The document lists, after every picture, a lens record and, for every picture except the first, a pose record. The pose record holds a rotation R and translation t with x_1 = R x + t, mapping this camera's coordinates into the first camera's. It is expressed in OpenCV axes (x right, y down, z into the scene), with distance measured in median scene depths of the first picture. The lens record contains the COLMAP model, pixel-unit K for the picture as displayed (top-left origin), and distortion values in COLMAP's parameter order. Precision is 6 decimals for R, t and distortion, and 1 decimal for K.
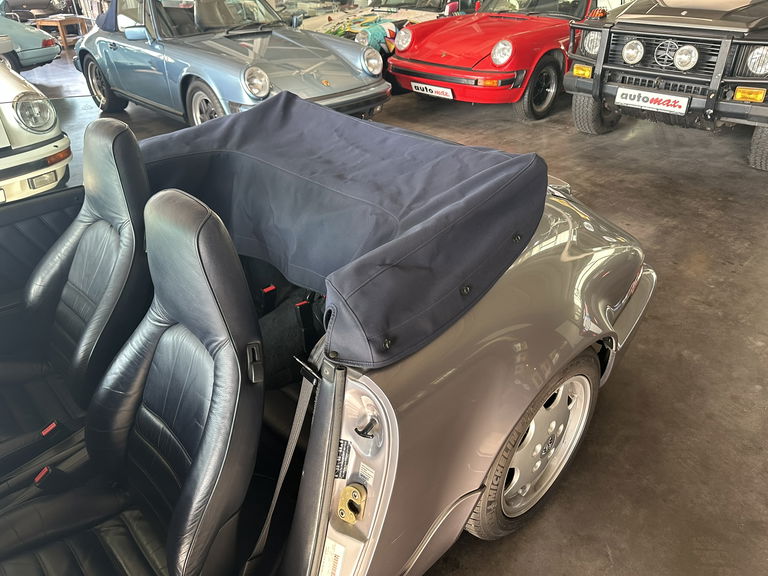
lens RADIAL K [[544.2, 0, 389.9], [0, 544.2, 285.8], [0, 0, 1]] dist [0.015155, -0.025160]
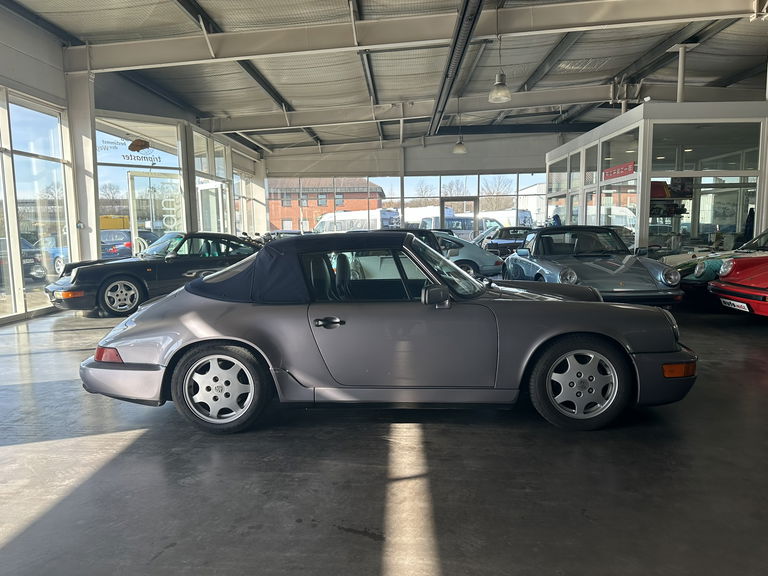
lens RADIAL K [[541.3, 0, 387.7], [0, 541.3, 294.5], [0, 0, 1]] dist [0.043195, -0.061037]
pose [[0.678745, 0.086748, -0.729232, 0.588566], [-0.374488, 0.895072, -0.242084, 0.271468], [0.631715, 0.437402, 0.640012, -0.360717]]
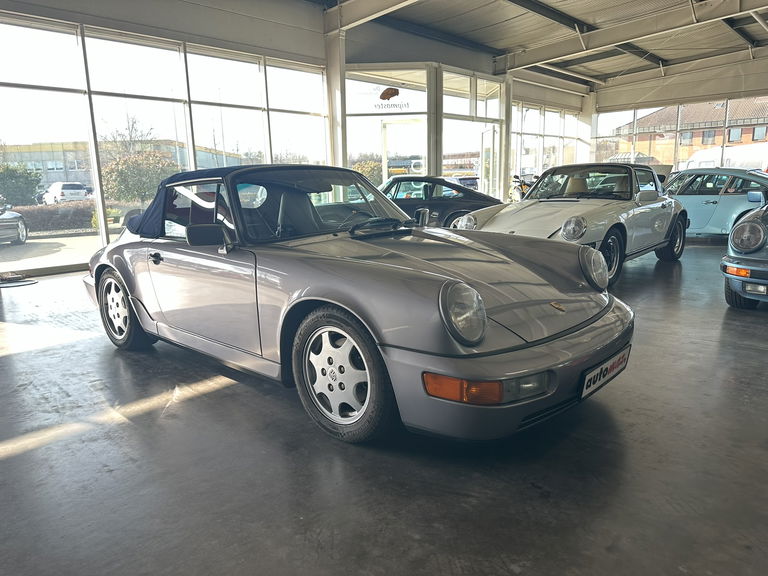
lens RADIAL K [[546.0, 0, 384.0], [0, 546.0, 288.0], [0, 0, 1]] dist [0.035598, -0.008628]
pose [[0.037778, 0.193687, -0.980336, 0.758048], [-0.498053, 0.854151, 0.149563, -0.119223], [0.866323, 0.482609, 0.128734, 0.356846]]
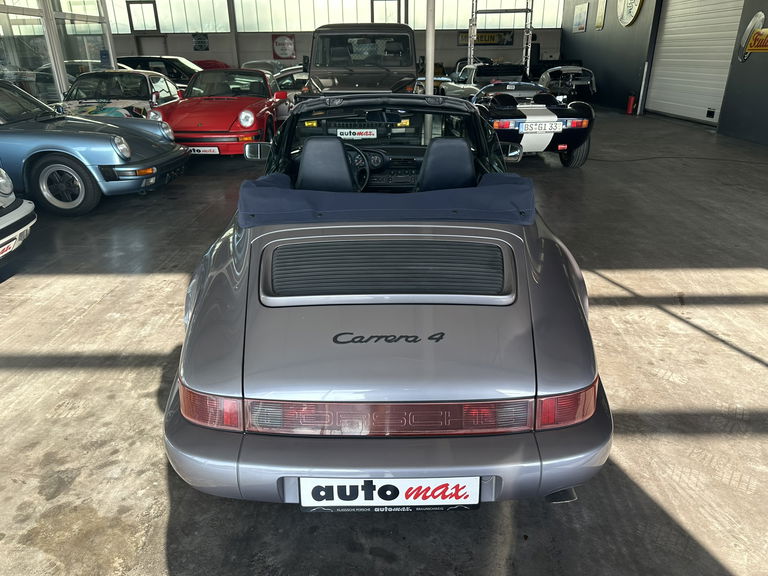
lens RADIAL K [[544.6, 0, 384.4], [0, 544.6, 292.1], [0, 0, 1]] dist [0.011849, -0.022711]
pose [[0.716418, -0.278352, 0.639738, -0.743722], [0.366400, 0.930441, -0.005479, 0.187286], [-0.593714, 0.238325, 0.768573, -0.293050]]
